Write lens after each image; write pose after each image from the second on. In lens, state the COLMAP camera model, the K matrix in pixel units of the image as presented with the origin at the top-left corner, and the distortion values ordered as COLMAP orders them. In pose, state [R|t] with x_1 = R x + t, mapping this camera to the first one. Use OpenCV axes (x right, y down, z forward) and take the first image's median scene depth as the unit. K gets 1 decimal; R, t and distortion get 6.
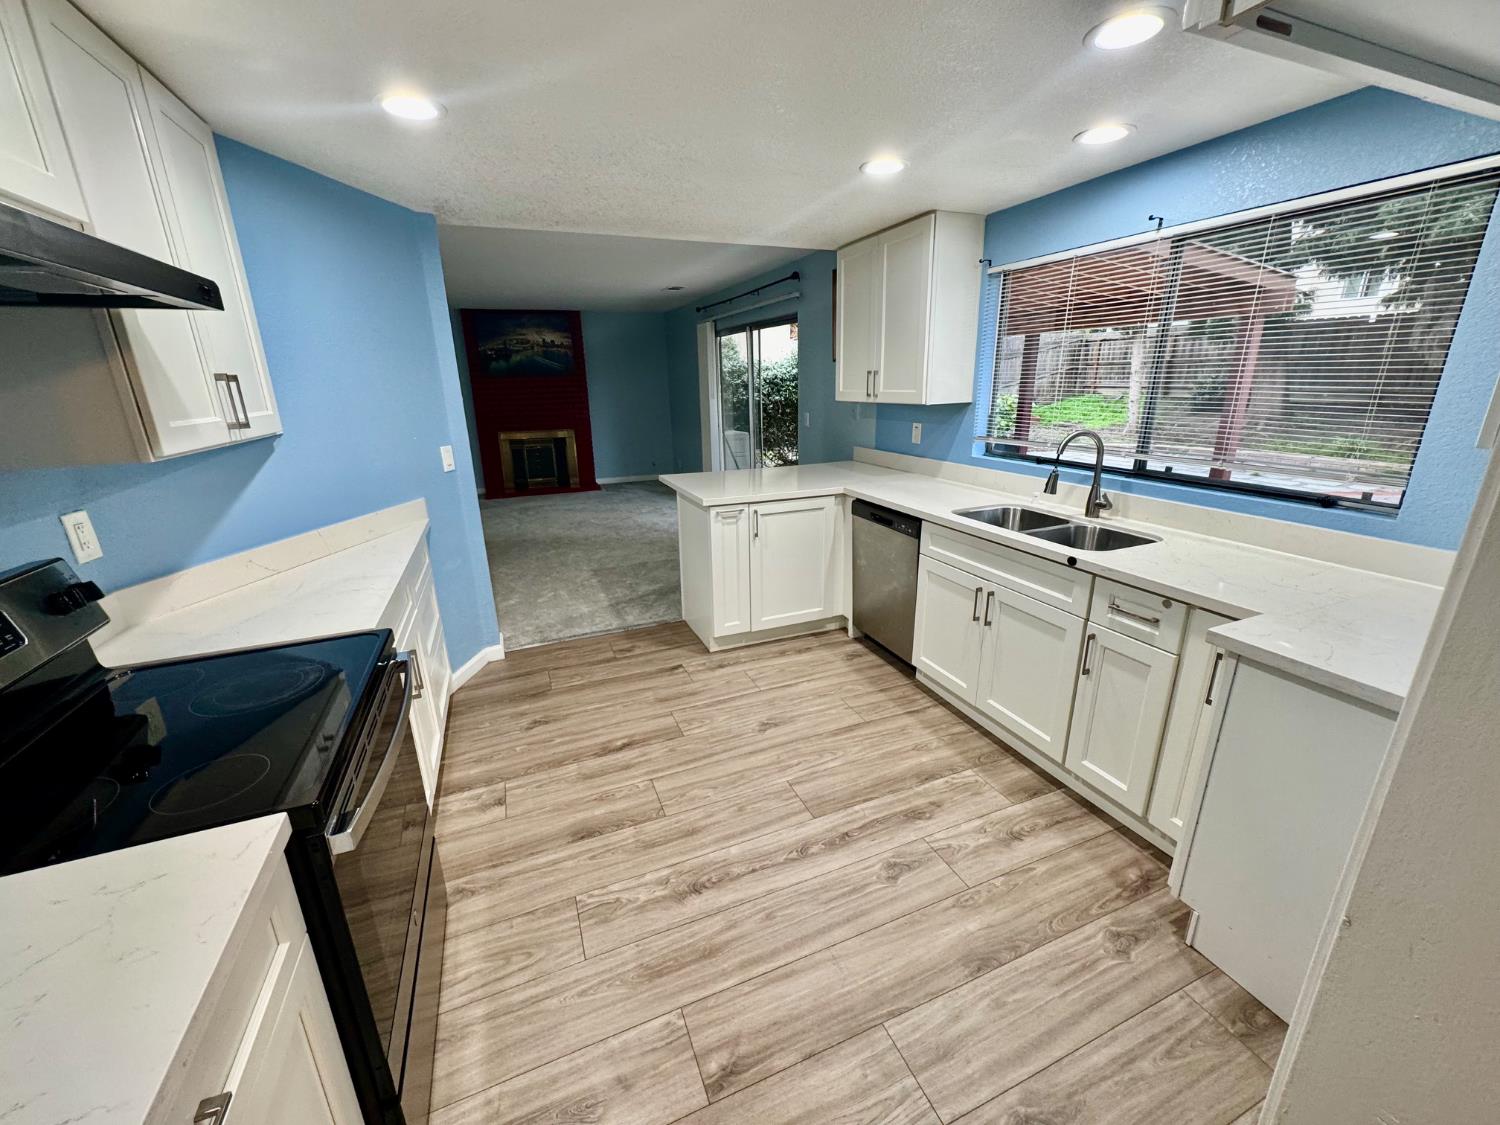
lens RADIAL K [[596.0, 0, 751.5], [0, 596.0, 563.1], [0, 0, 1]] dist [-0.000074, 0.000057]
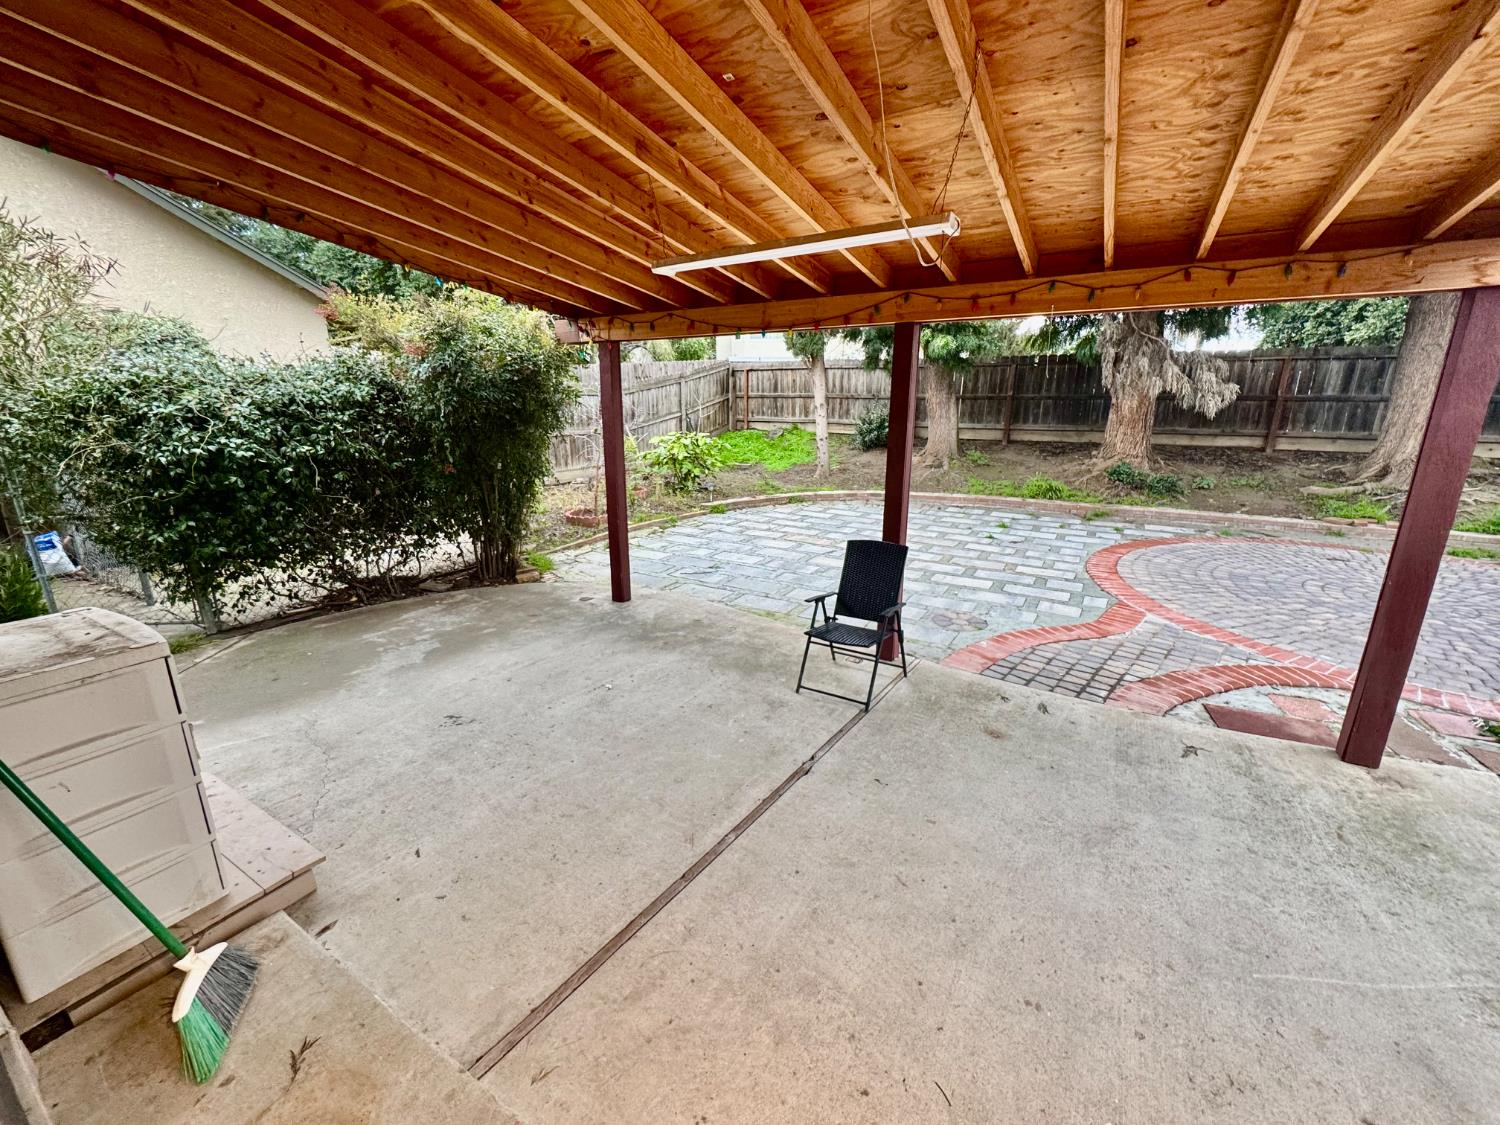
lens RADIAL K [[596.0, 0, 755.9], [0, 596.0, 557.4], [0, 0, 1]] dist [-0.000074, 0.000057]
pose [[0.786698, -0.131190, 0.603237, 0.028609], [0.164242, 0.986420, 0.000331, -0.141815], [-0.595089, 0.098817, 0.797562, 0.456678]]
